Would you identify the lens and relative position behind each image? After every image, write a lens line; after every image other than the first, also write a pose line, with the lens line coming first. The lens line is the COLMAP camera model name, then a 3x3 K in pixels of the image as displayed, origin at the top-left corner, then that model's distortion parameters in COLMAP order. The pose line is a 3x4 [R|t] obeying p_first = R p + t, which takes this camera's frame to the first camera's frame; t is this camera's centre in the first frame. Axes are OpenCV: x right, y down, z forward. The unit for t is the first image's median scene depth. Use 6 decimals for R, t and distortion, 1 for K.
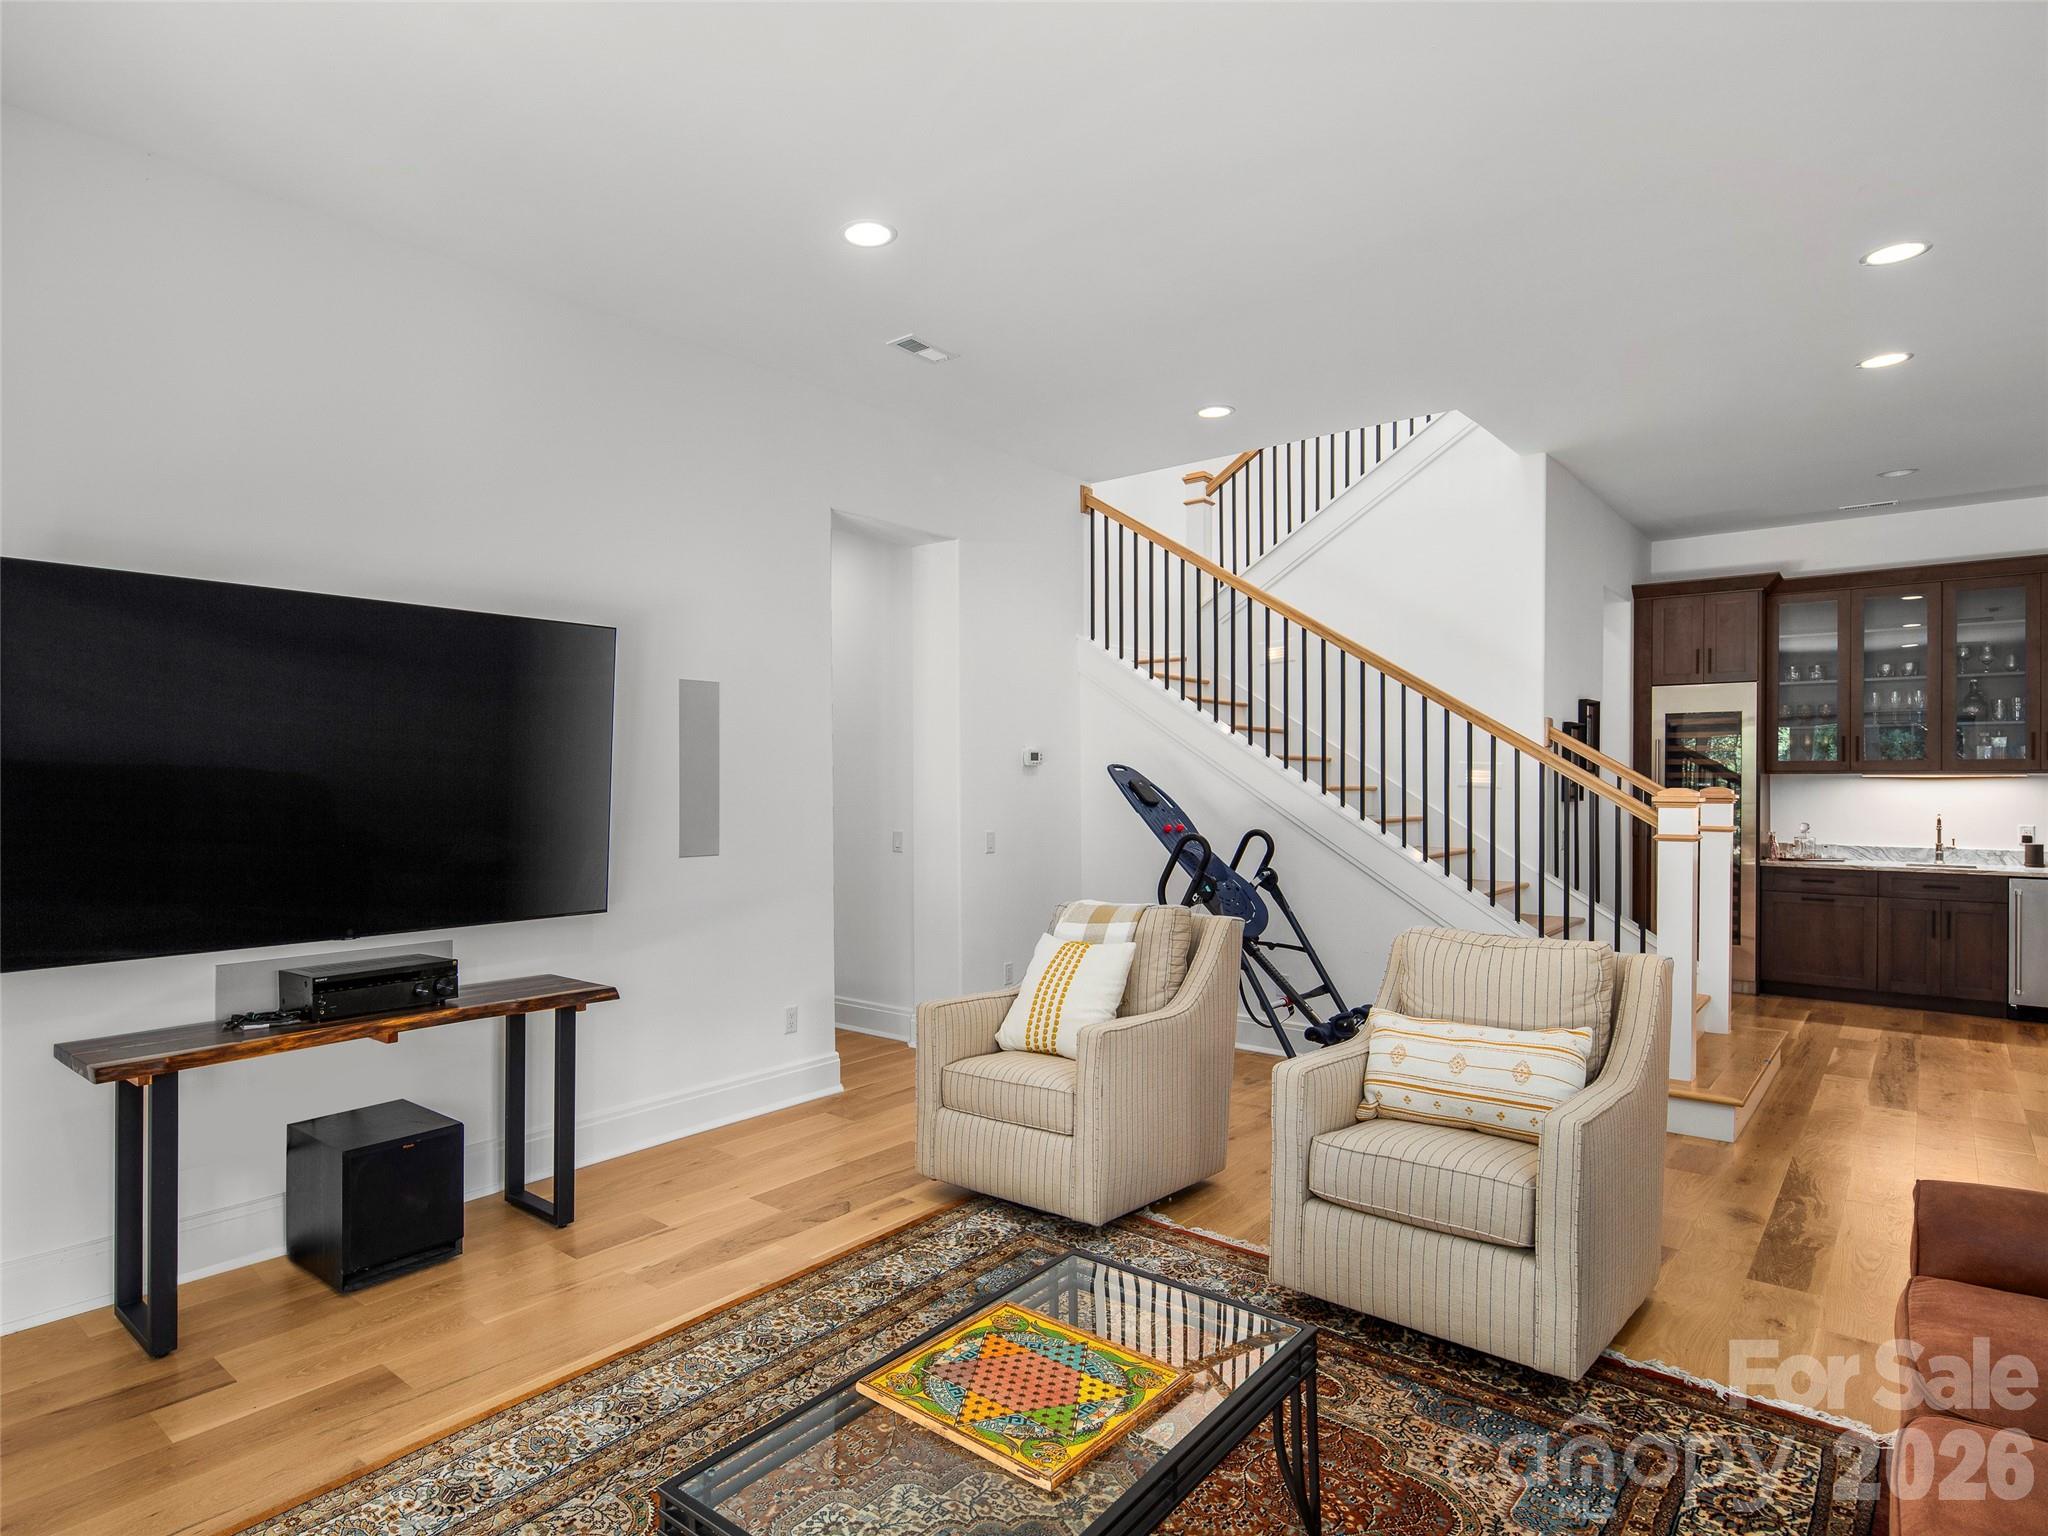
lens RADIAL K [[1128.5, 0, 971.0], [0, 1128.5, 788.1], [0, 0, 1]] dist [0.004715, 0.001458]
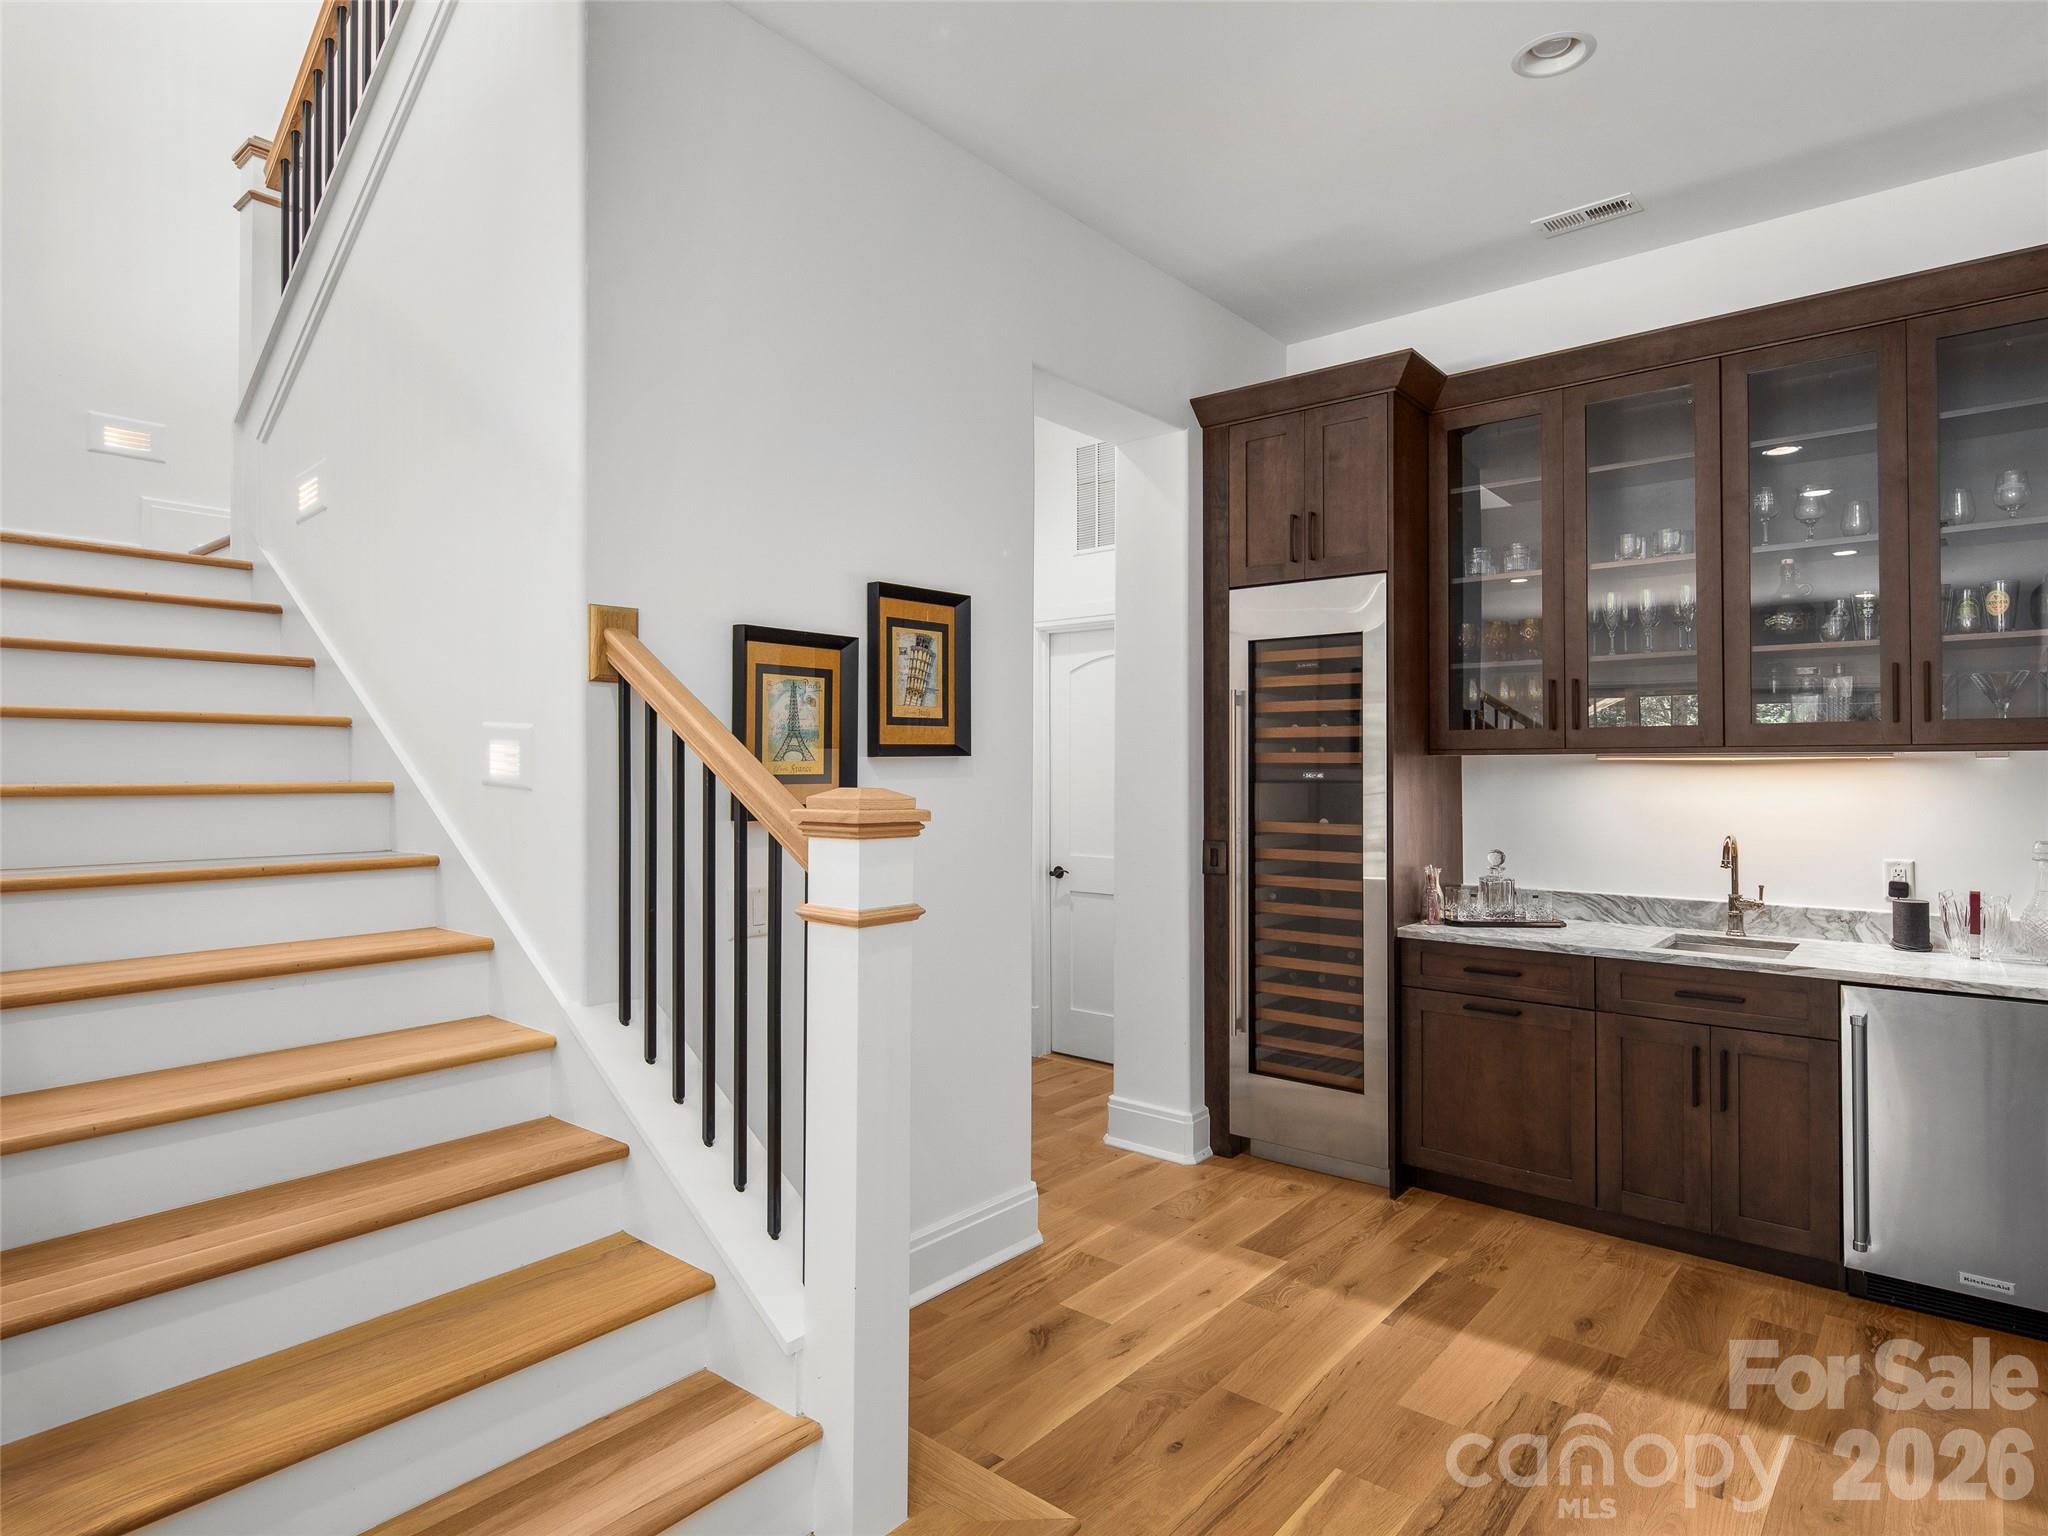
lens RADIAL K [[1128.5, 0, 1021.3], [0, 1128.5, 762.3], [0, 0, 1]] dist [0.004715, 0.001458]
pose [[0.999707, -0.001319, 0.024162, 0.528511], [0.001510, 0.999968, -0.007868, -0.005794], [-0.024151, 0.007903, 0.999677, 0.509478]]
